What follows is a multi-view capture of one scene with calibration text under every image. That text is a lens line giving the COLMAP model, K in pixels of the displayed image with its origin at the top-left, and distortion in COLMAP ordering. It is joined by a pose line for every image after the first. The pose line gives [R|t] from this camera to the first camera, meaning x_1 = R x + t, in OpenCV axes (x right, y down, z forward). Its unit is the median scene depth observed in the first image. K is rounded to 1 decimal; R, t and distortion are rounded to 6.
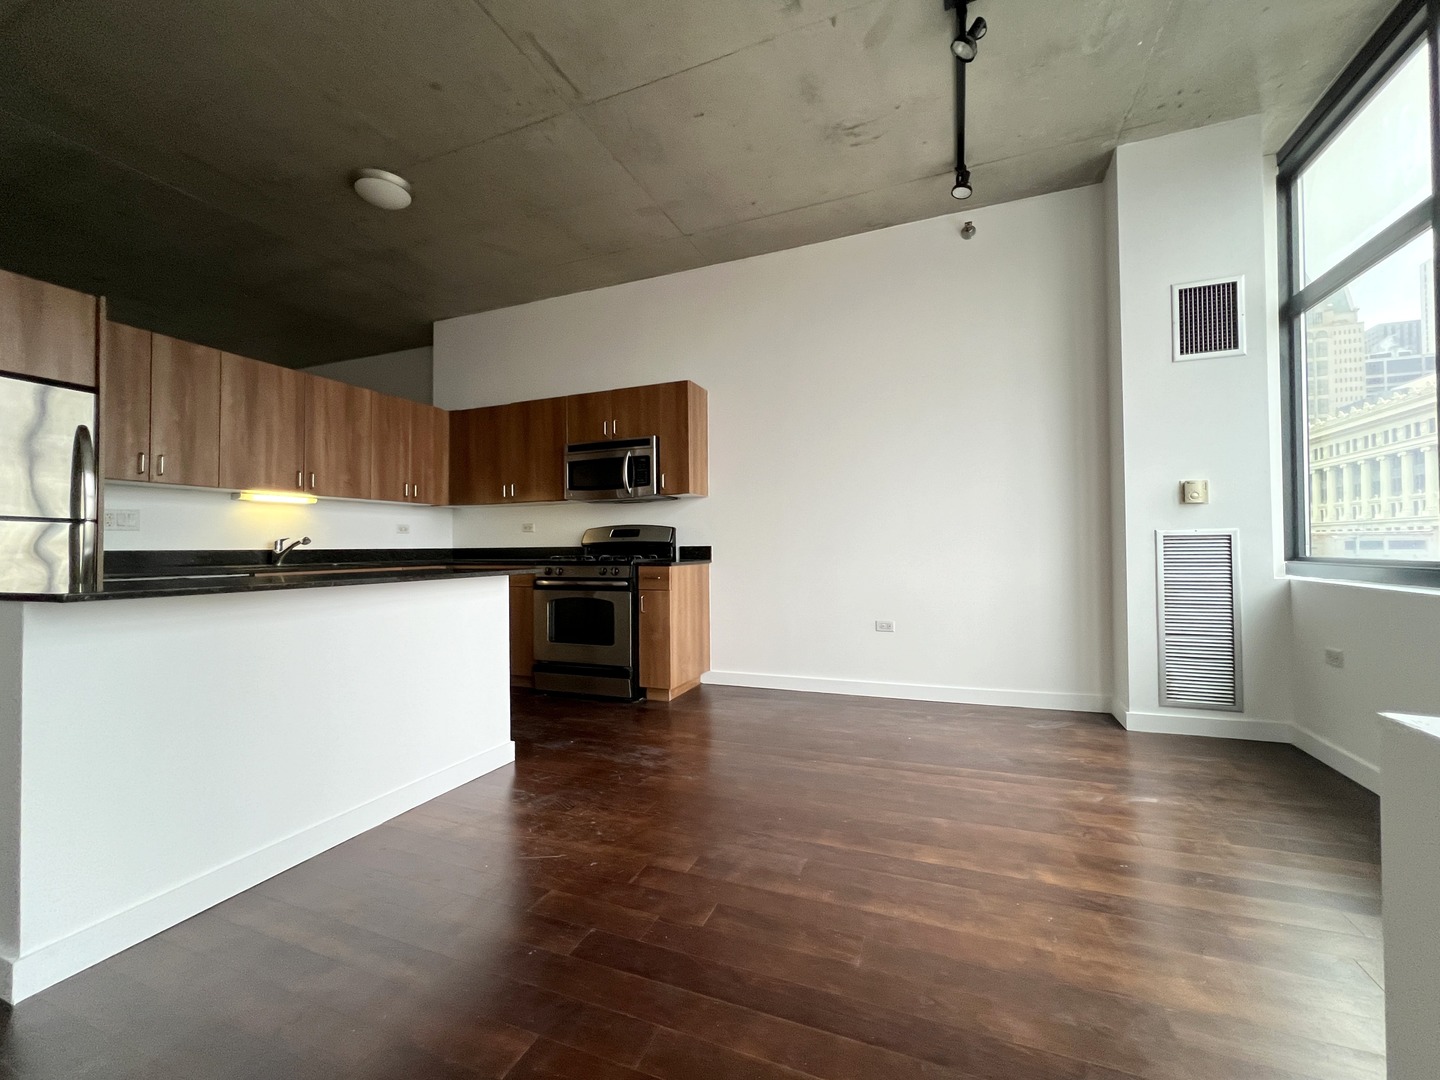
lens RADIAL K [[588.6, 0, 718.6], [0, 588.6, 538.0], [0, 0, 1]] dist [-0.000908, 0.000004]
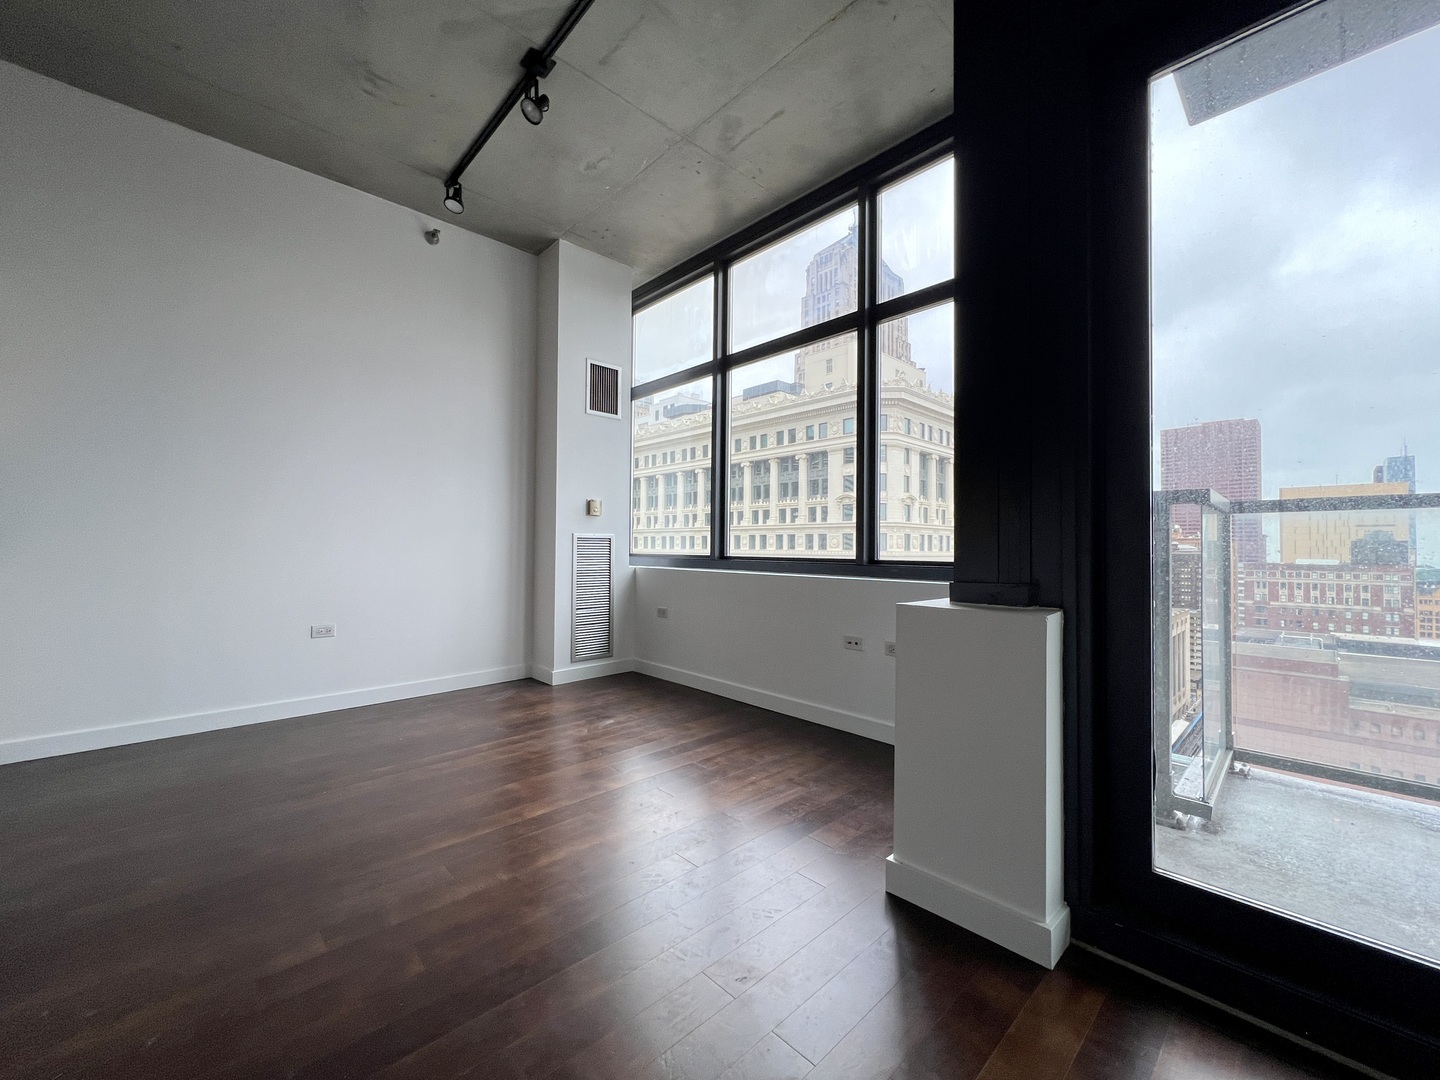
lens RADIAL K [[576.2, 0, 721.1], [0, 576.2, 538.4], [0, 0, 1]] dist [-0.000256, -0.000004]
pose [[0.415281, 0.028579, 0.909244, -0.295951], [-0.027293, 0.999448, -0.018949, 0.013058], [-0.909284, -0.016947, 0.415832, 0.120660]]
